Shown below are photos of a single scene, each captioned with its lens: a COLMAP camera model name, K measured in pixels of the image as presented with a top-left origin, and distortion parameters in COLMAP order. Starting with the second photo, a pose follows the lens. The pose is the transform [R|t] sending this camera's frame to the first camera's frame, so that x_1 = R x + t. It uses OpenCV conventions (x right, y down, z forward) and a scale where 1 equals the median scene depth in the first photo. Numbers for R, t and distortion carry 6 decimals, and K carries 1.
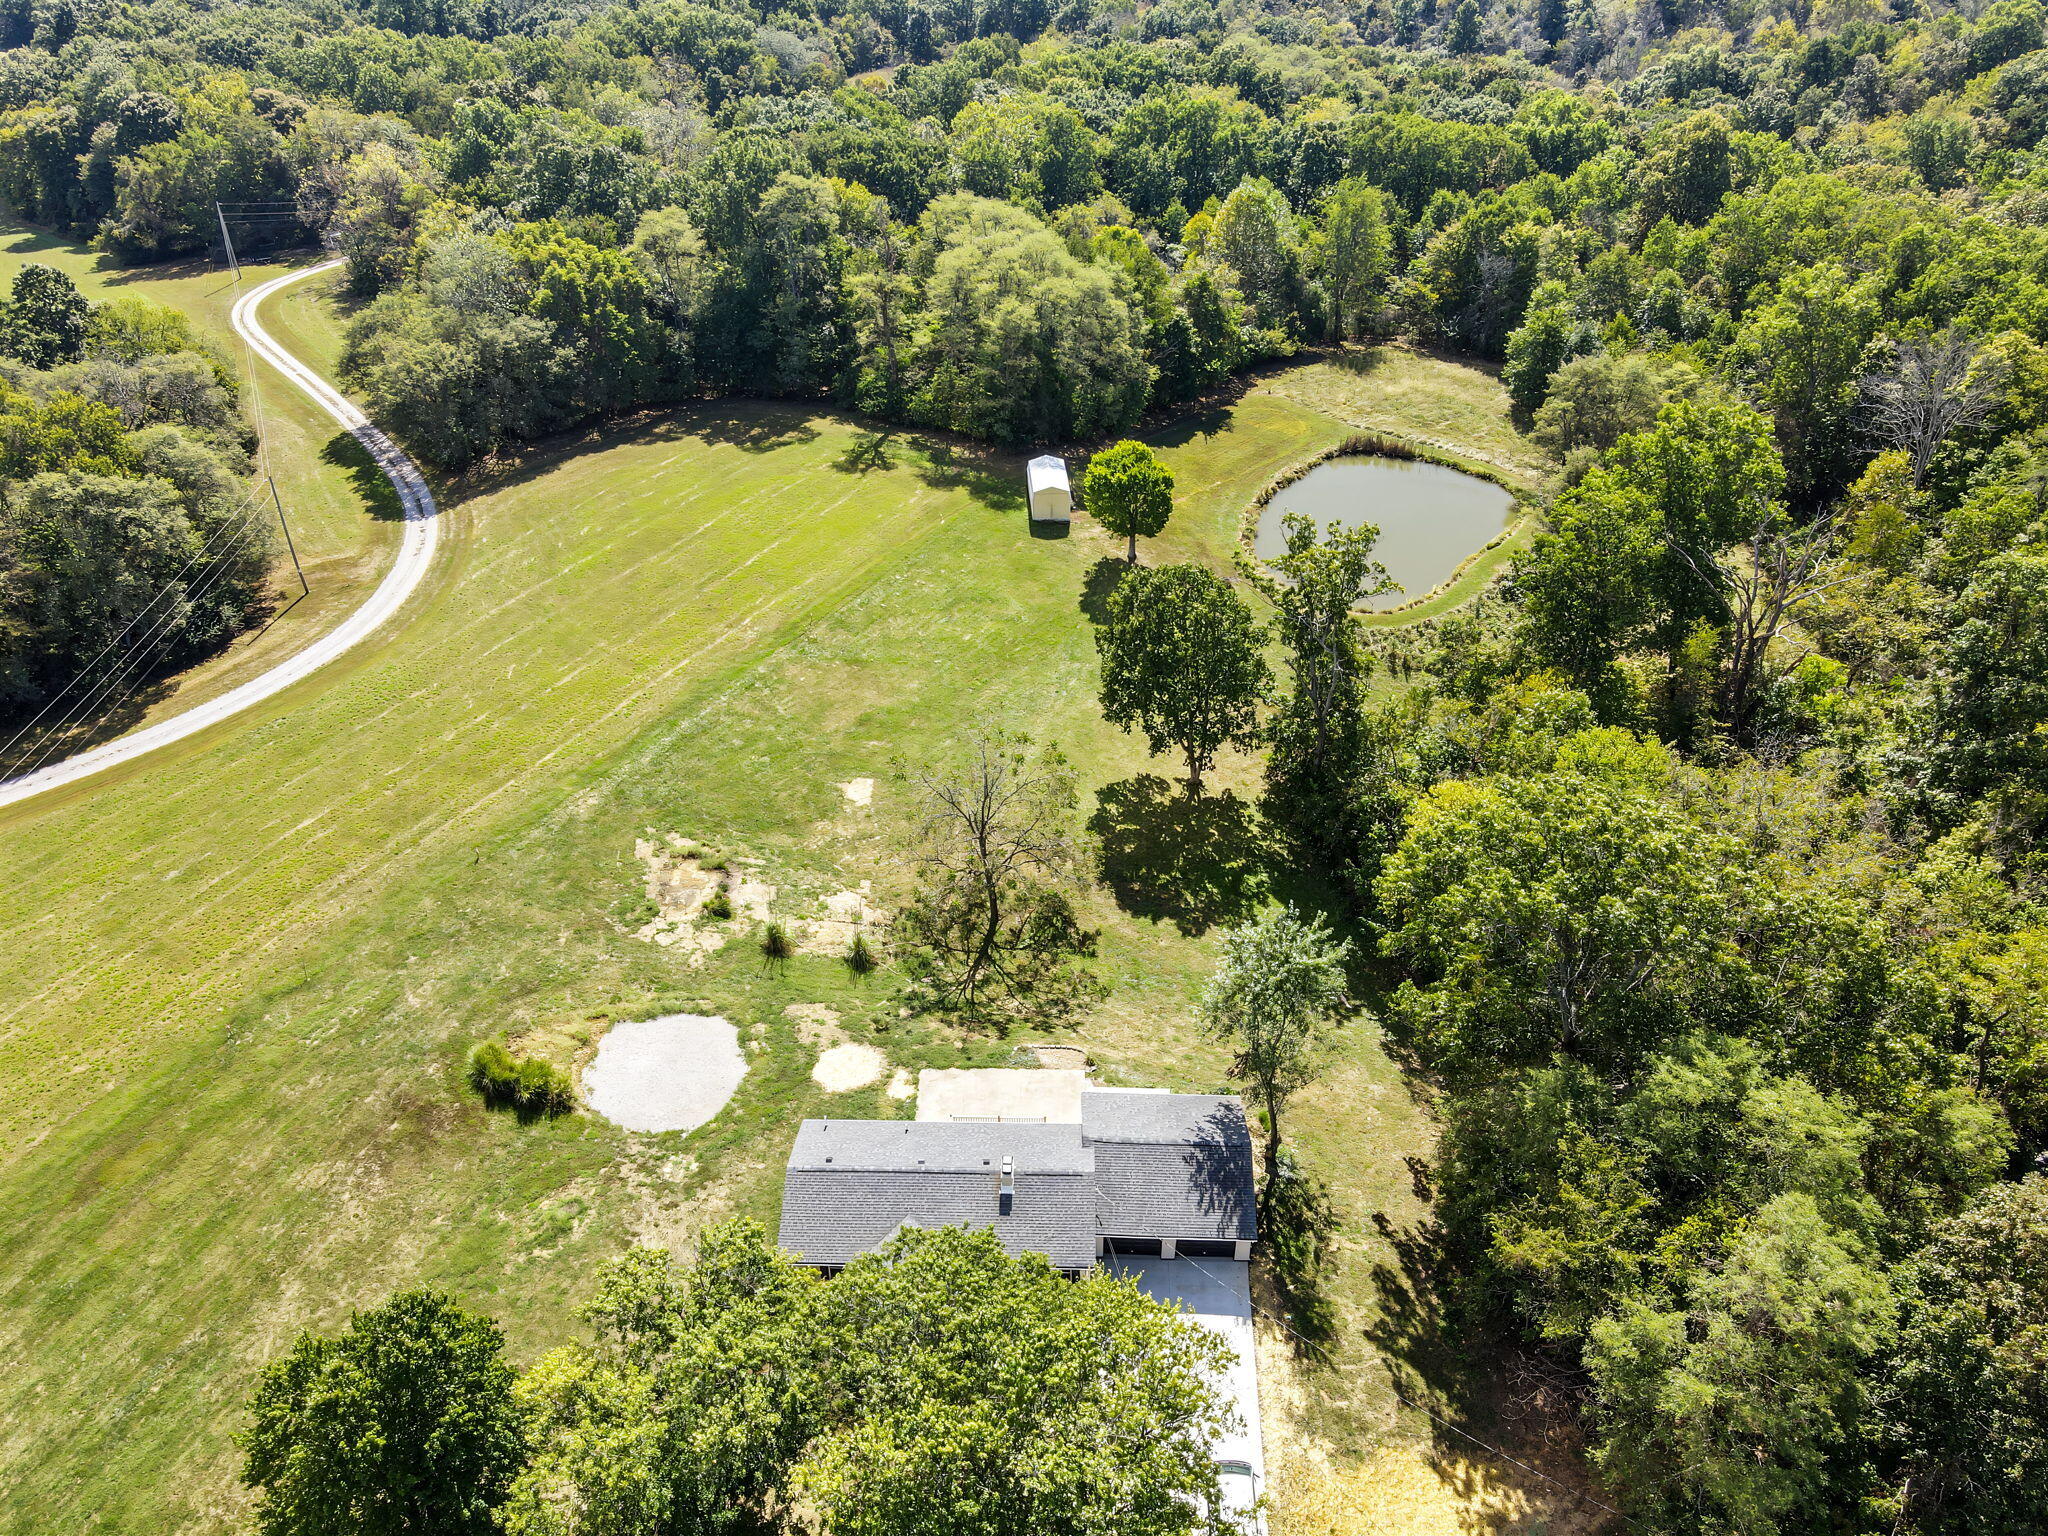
lens RADIAL K [[1434.5, 0, 1024.0], [0, 1434.5, 768.0], [0, 0, 1]] dist [0.001775, 0.001011]
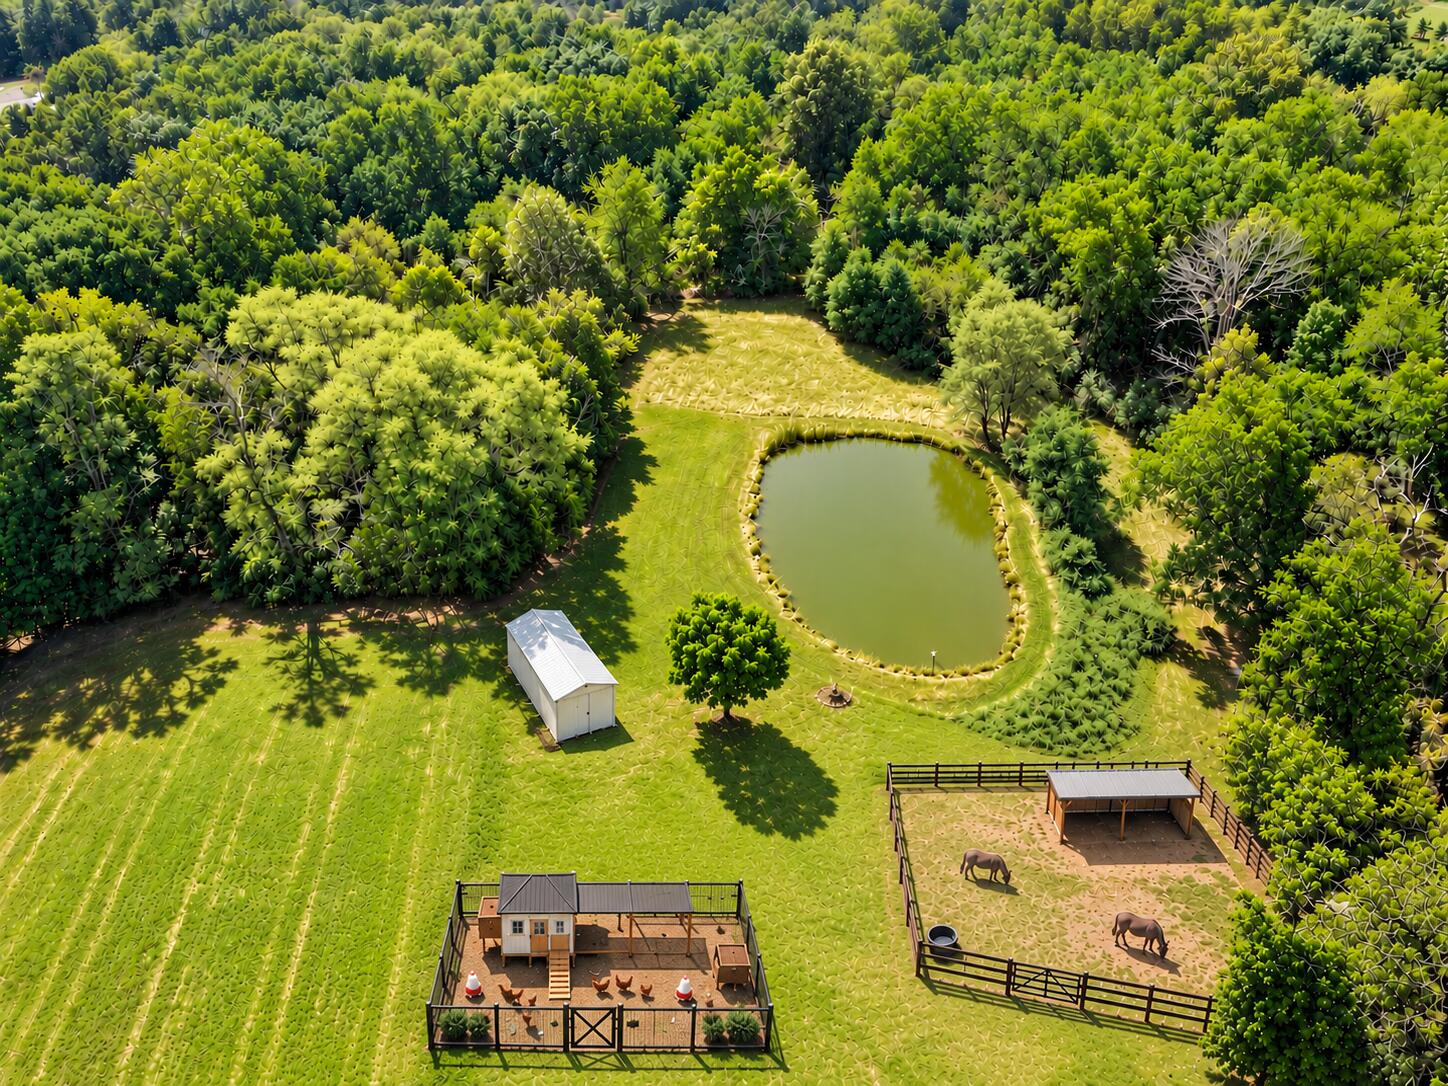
lens RADIAL K [[1014.2, 0, 724.0], [0, 1014.2, 543.0], [0, 0, 1]] dist [0.001775, 0.001011]
pose [[0.842333, -0.348241, 0.411344, -0.126103], [0.332490, 0.936442, 0.111926, -0.276007], [-0.424177, 0.042489, 0.904582, 0.424470]]
